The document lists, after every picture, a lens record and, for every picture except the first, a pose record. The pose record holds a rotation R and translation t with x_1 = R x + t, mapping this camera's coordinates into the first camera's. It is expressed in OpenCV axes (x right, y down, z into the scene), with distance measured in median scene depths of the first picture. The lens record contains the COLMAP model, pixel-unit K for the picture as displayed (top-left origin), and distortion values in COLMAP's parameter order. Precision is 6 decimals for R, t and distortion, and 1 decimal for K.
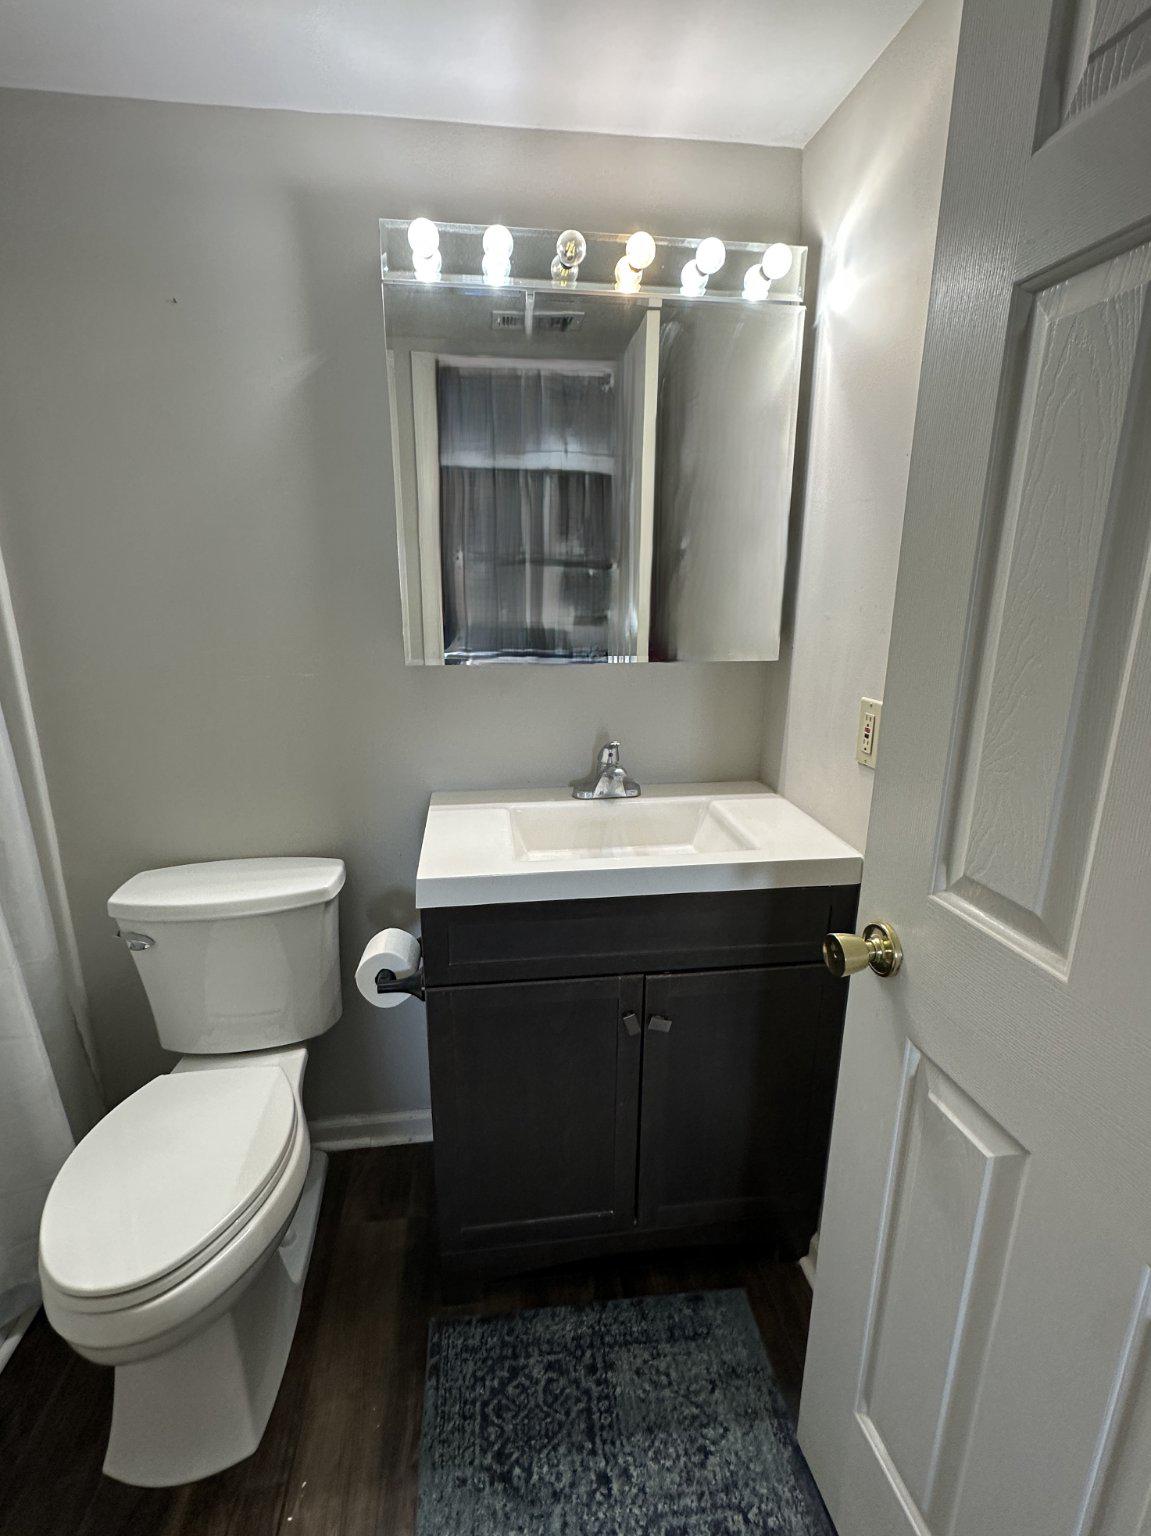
lens RADIAL K [[706.2, 0, 574.1], [0, 706.2, 765.2], [0, 0, 1]] dist [0.002081, 0.000513]
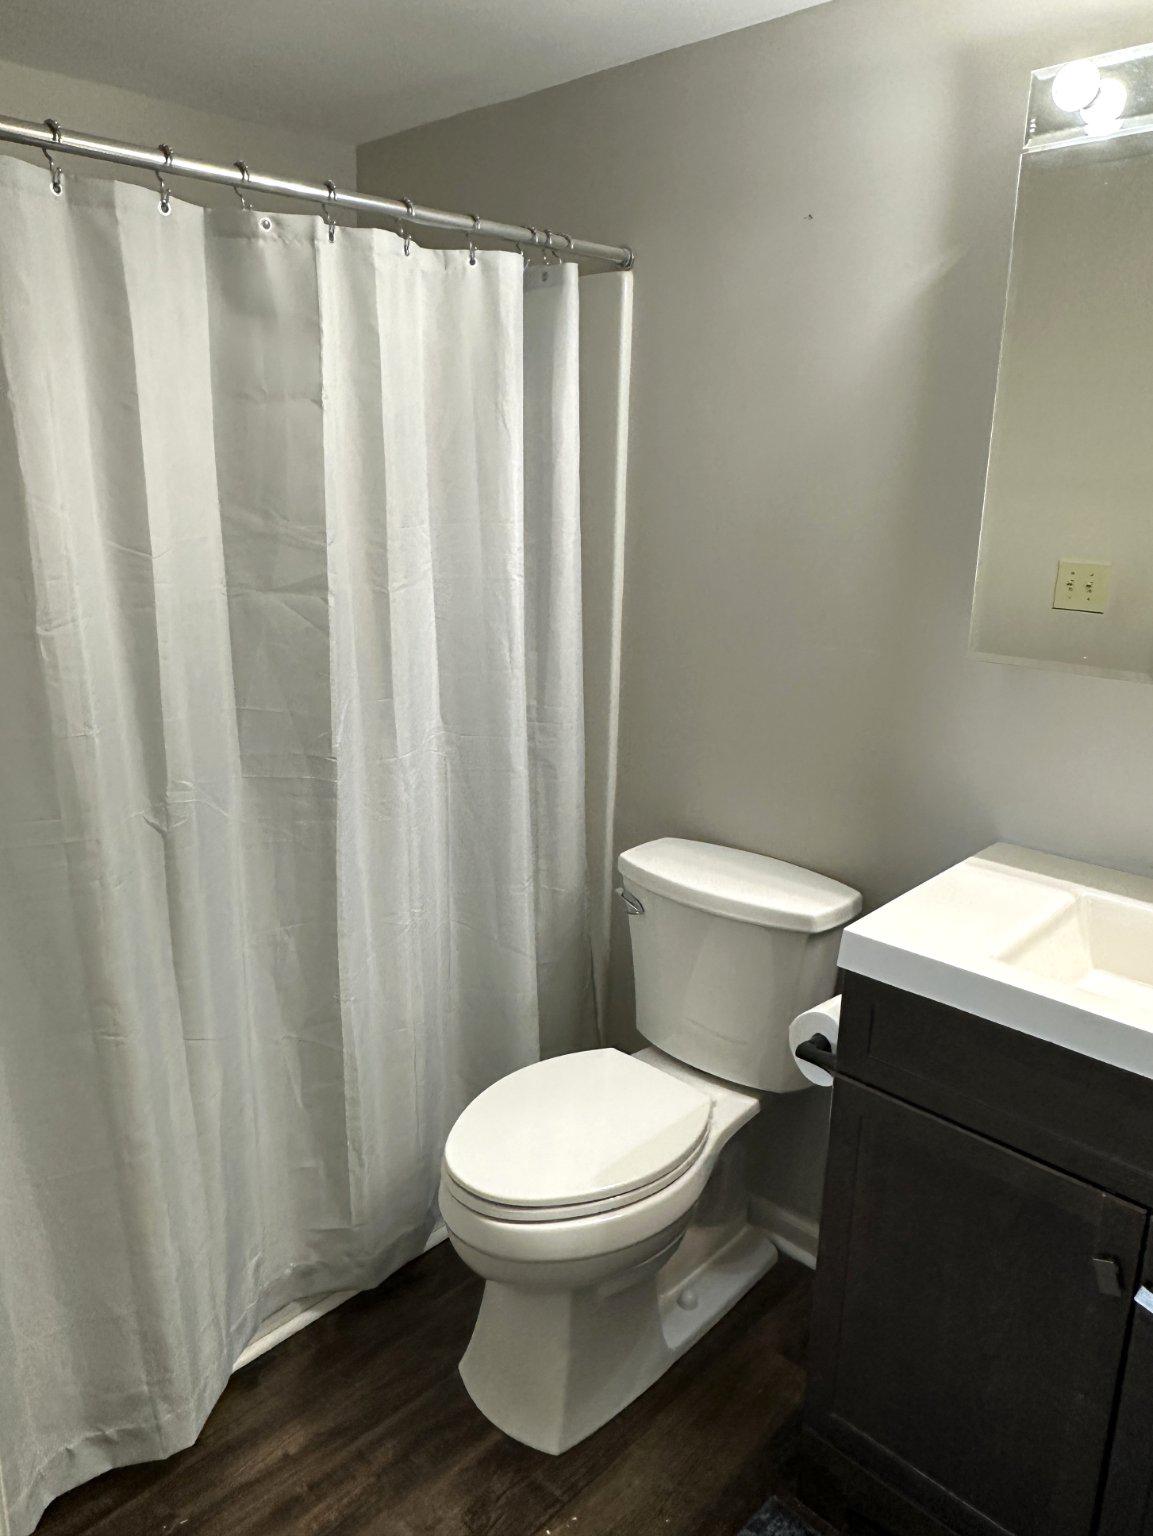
lens RADIAL K [[1041.4, 0, 573.1], [0, 1041.4, 766.0], [0, 0, 1]] dist [-0.012026, 0.005838]
pose [[0.628105, 0.213506, -0.748264, 0.321697], [-0.222948, 0.970683, 0.089824, -0.036827], [0.745505, 0.110405, 0.657292, 0.009606]]
